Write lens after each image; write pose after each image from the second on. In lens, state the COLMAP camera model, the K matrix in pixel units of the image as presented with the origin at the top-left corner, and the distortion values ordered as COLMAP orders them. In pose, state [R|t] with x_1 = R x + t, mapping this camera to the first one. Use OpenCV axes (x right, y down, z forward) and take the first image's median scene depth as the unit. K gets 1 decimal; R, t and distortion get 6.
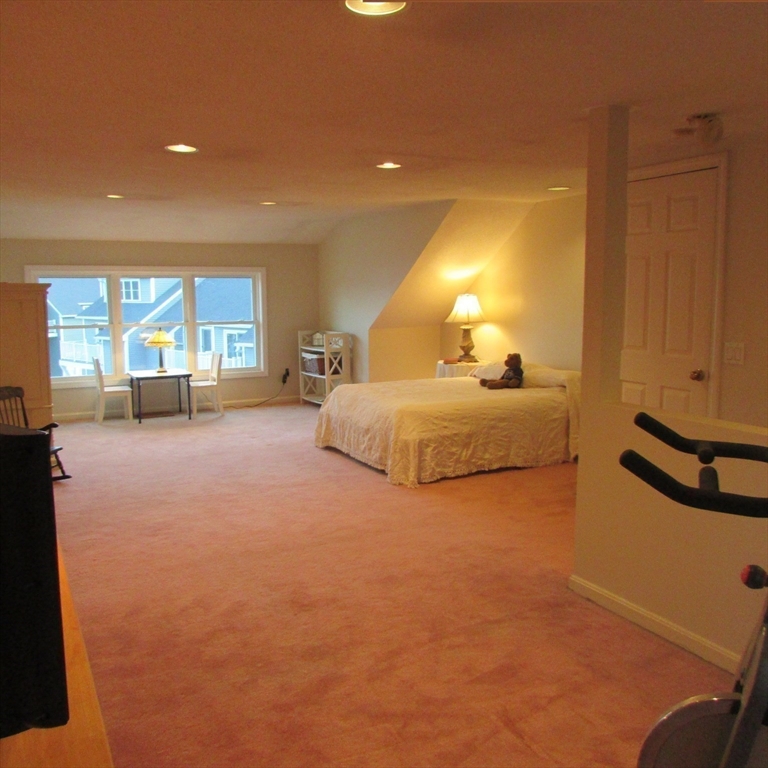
lens RADIAL K [[713.5, 0, 384.0], [0, 713.5, 384.0], [0, 0, 1]] dist [-0.002686, -0.001709]
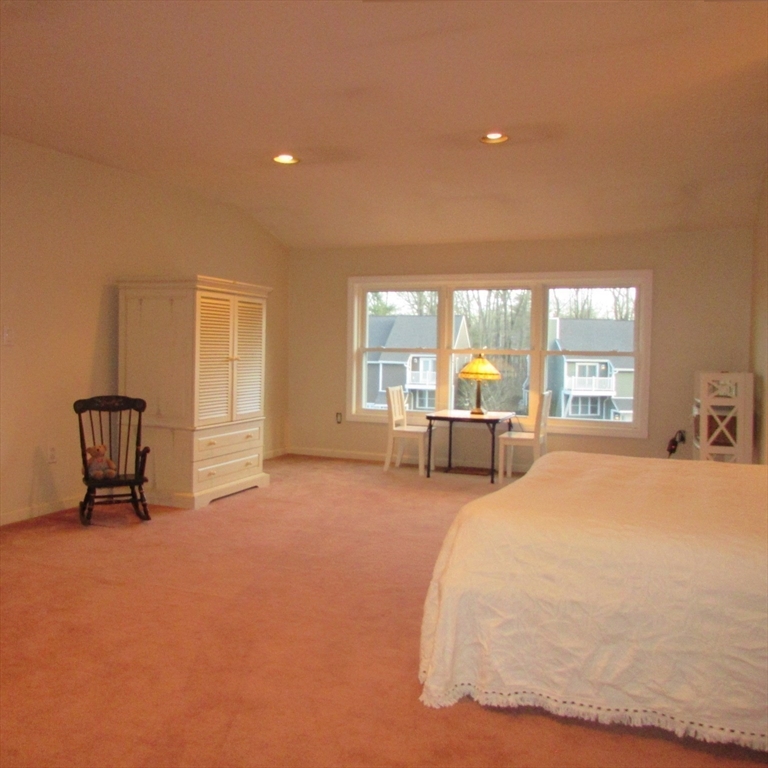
lens RADIAL K [[755.6, 0, 356.5], [0, 755.6, 356.5], [0, 0, 1]] dist [-0.001526, -0.001593]
pose [[0.635503, 0.028881, -0.771558, 0.210418], [-0.118297, 0.991143, -0.060336, -0.013670], [0.762982, 0.129617, 0.633291, 0.404819]]
